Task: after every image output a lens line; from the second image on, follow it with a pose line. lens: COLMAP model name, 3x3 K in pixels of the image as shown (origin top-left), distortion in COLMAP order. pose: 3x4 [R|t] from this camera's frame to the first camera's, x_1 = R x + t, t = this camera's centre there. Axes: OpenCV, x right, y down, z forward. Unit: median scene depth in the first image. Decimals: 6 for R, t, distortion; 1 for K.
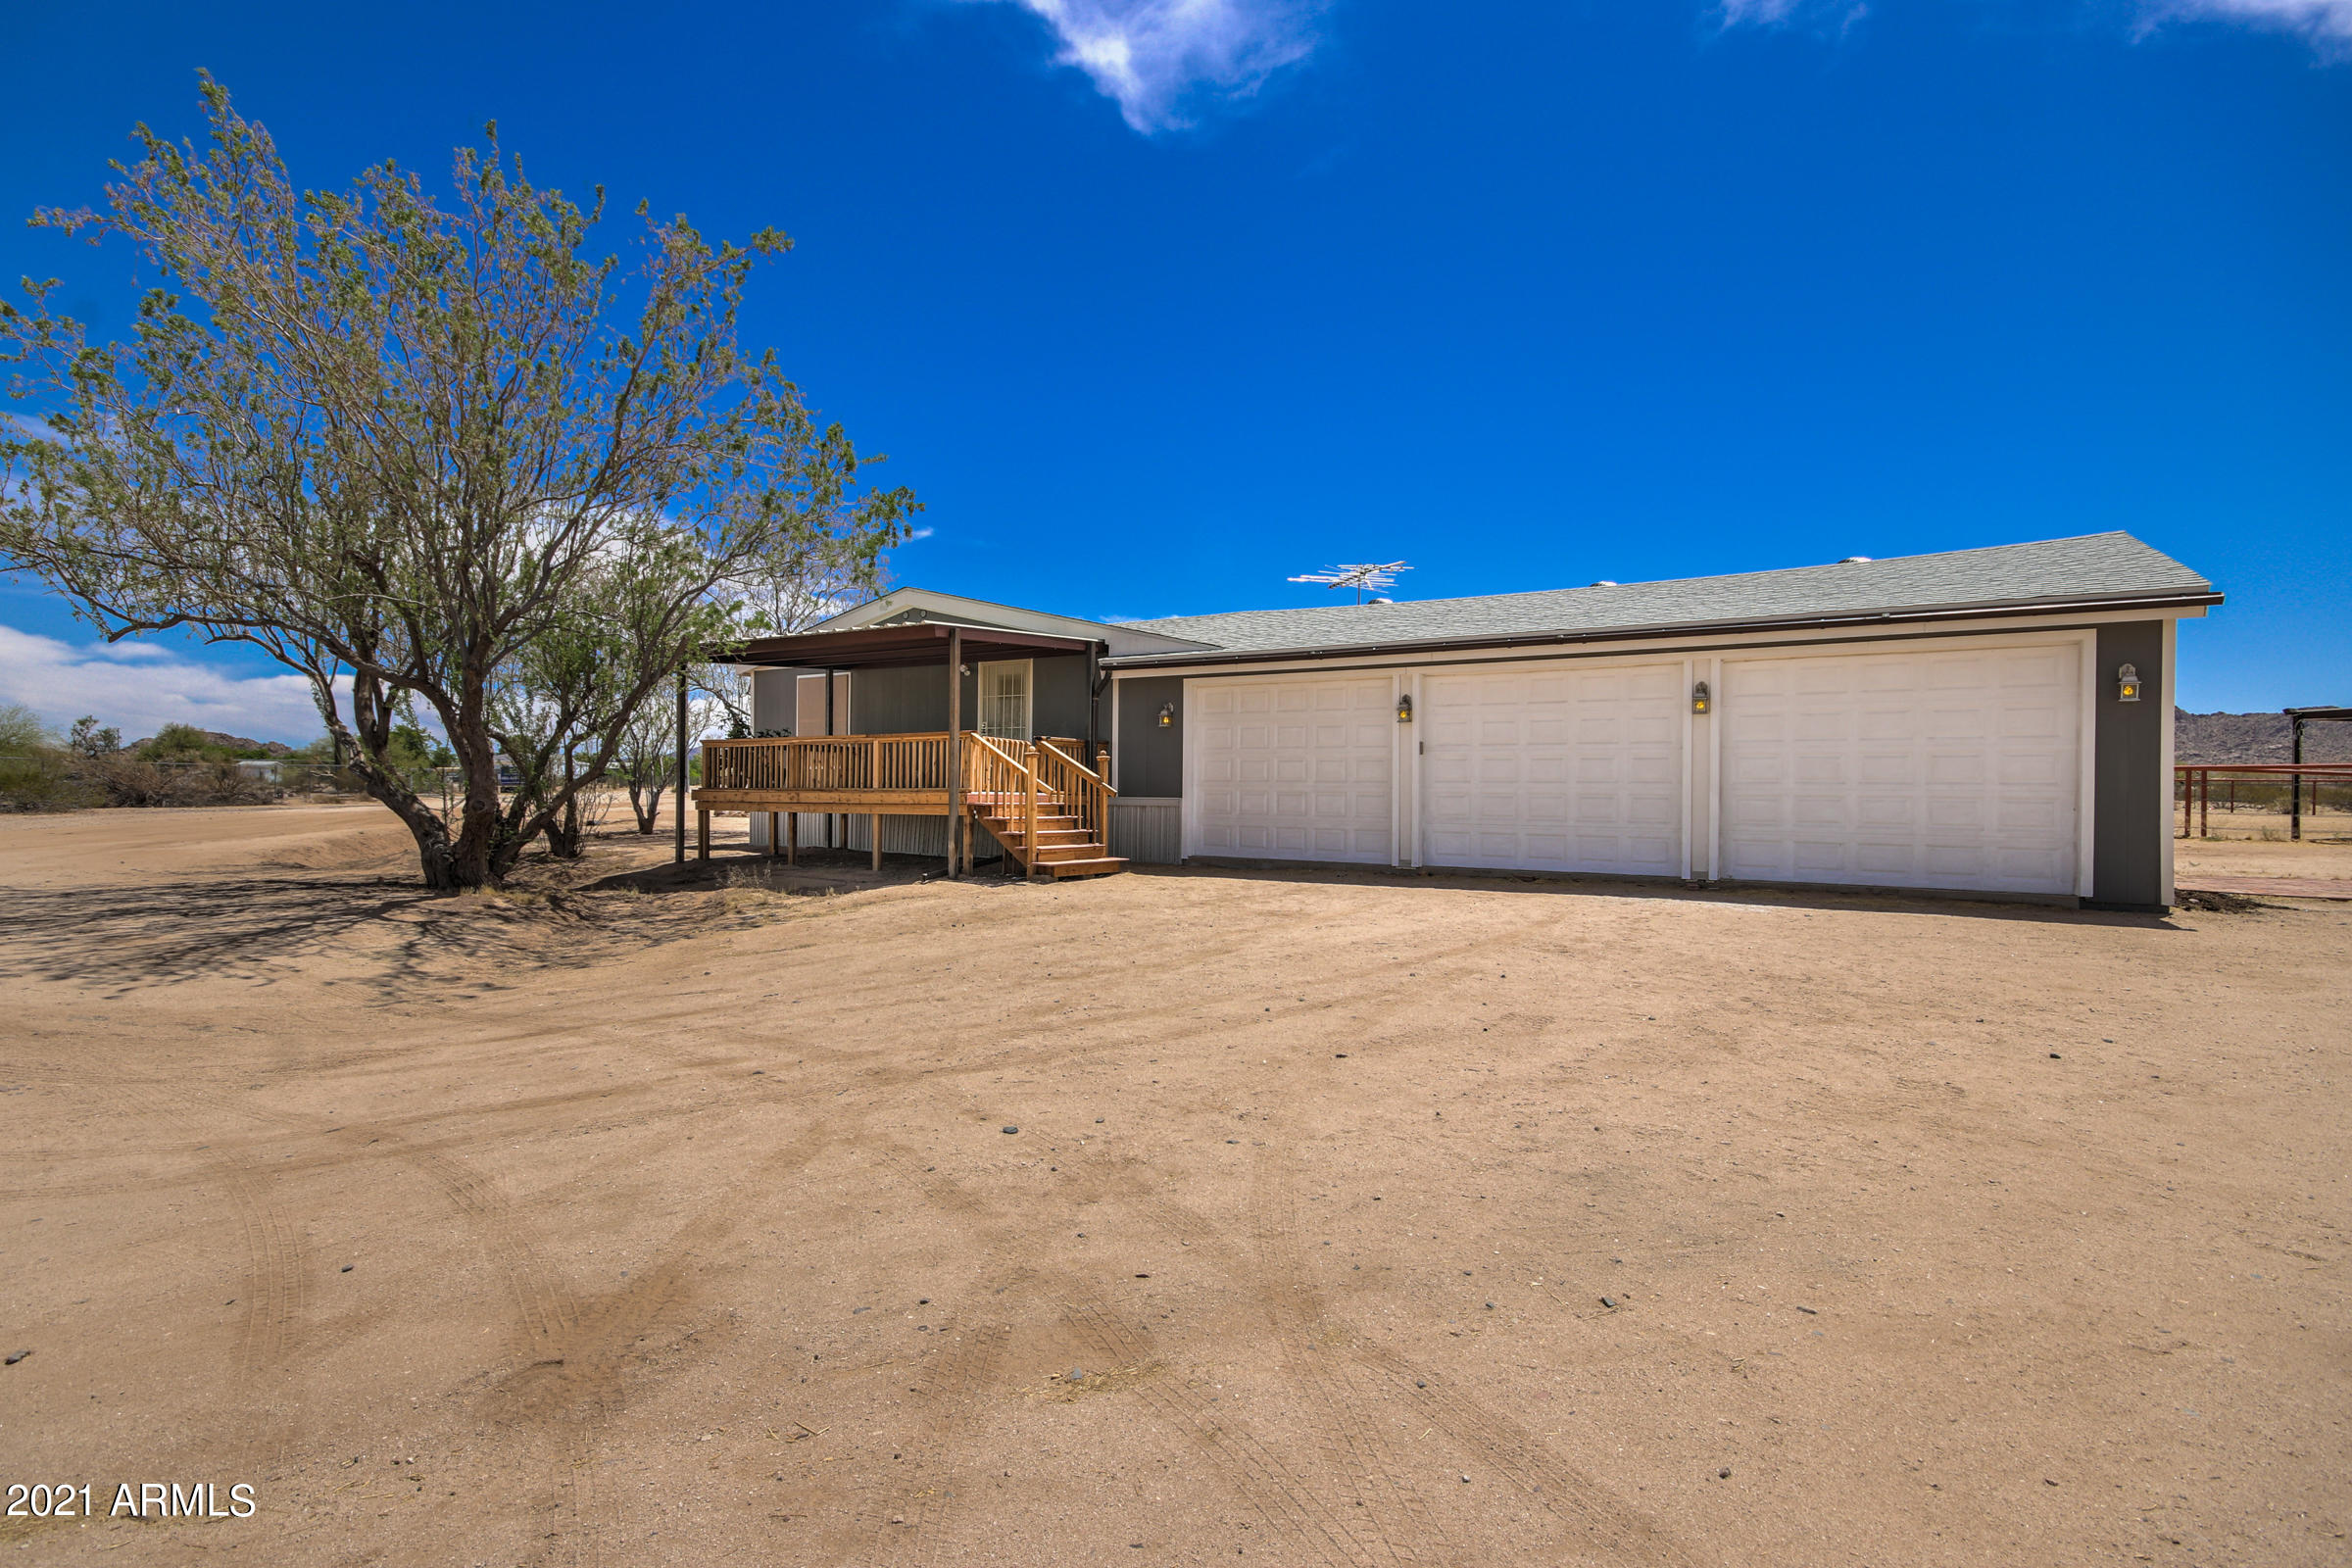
lens RADIAL K [[1157.3, 0, 1168.8], [0, 1157.3, 787.5], [0, 0, 1]] dist [0.036247, -0.000241]
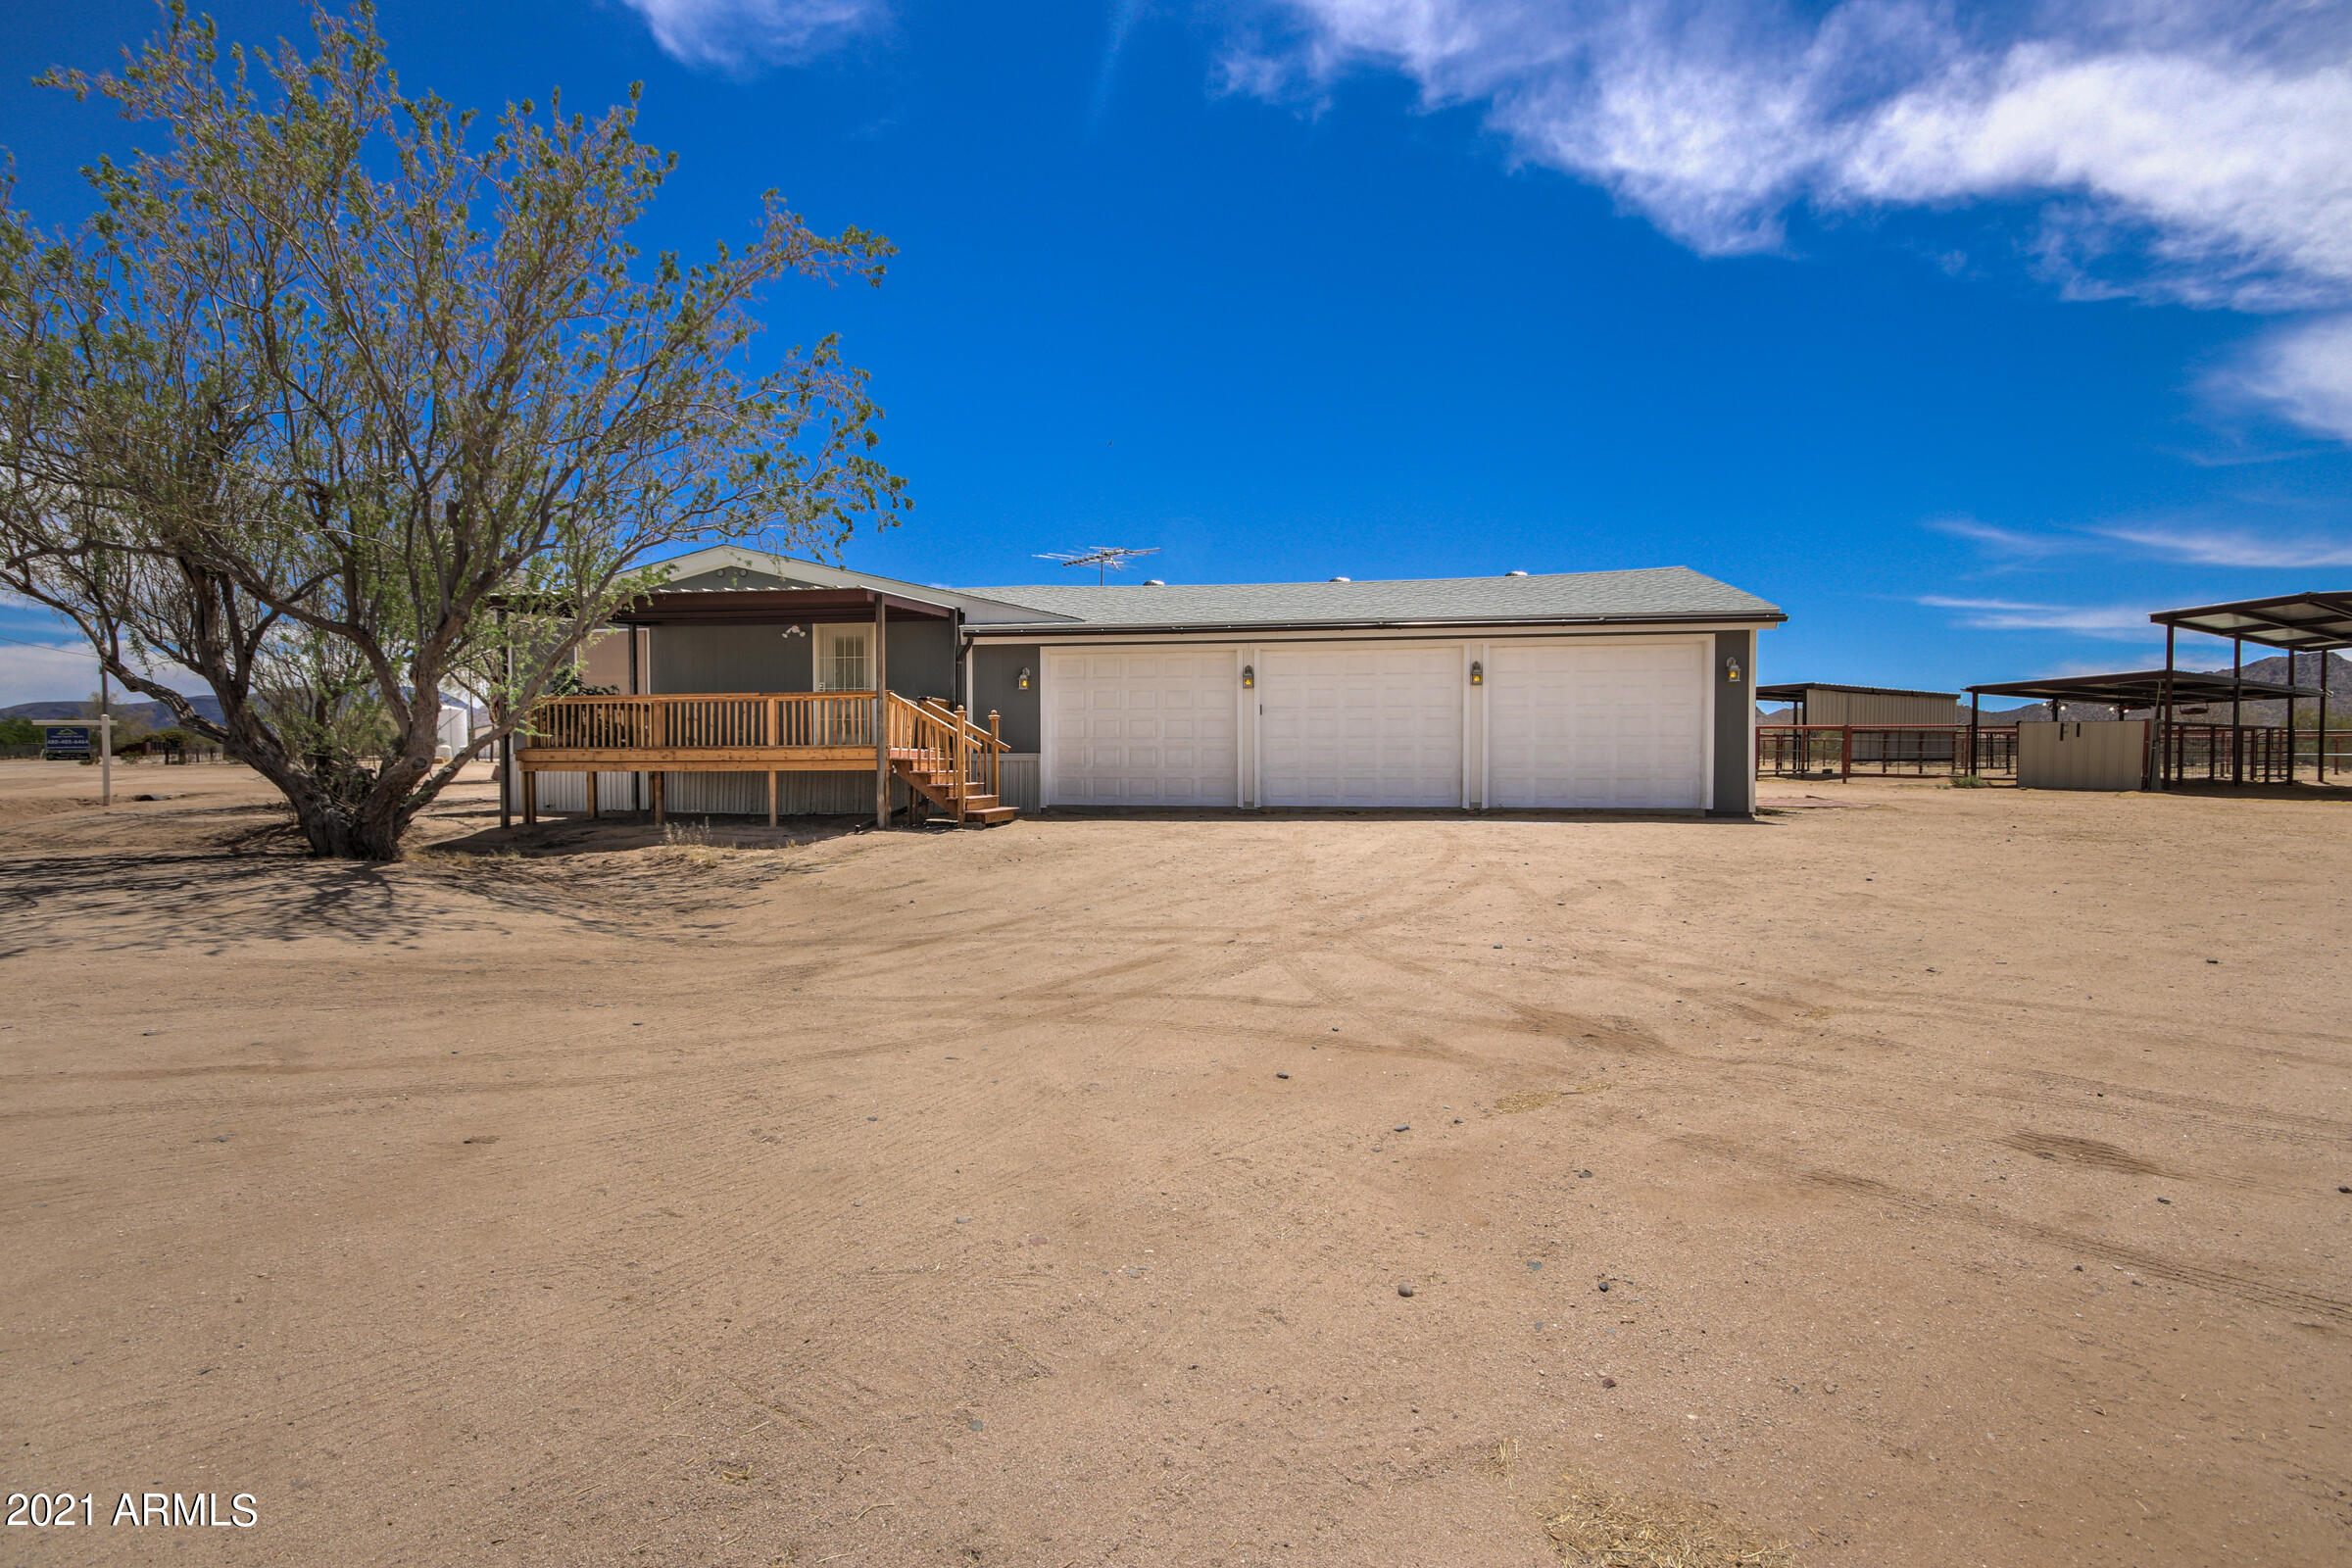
lens RADIAL K [[1138.6, 0, 1153.8], [0, 1138.6, 776.3], [0, 0, 1]] dist [0.024770, 0.000375]
pose [[0.918869, -0.015751, 0.394248, -0.345194], [0.008533, 0.999762, 0.020053, 0.010465], [-0.394470, -0.015062, 0.918785, -0.055068]]
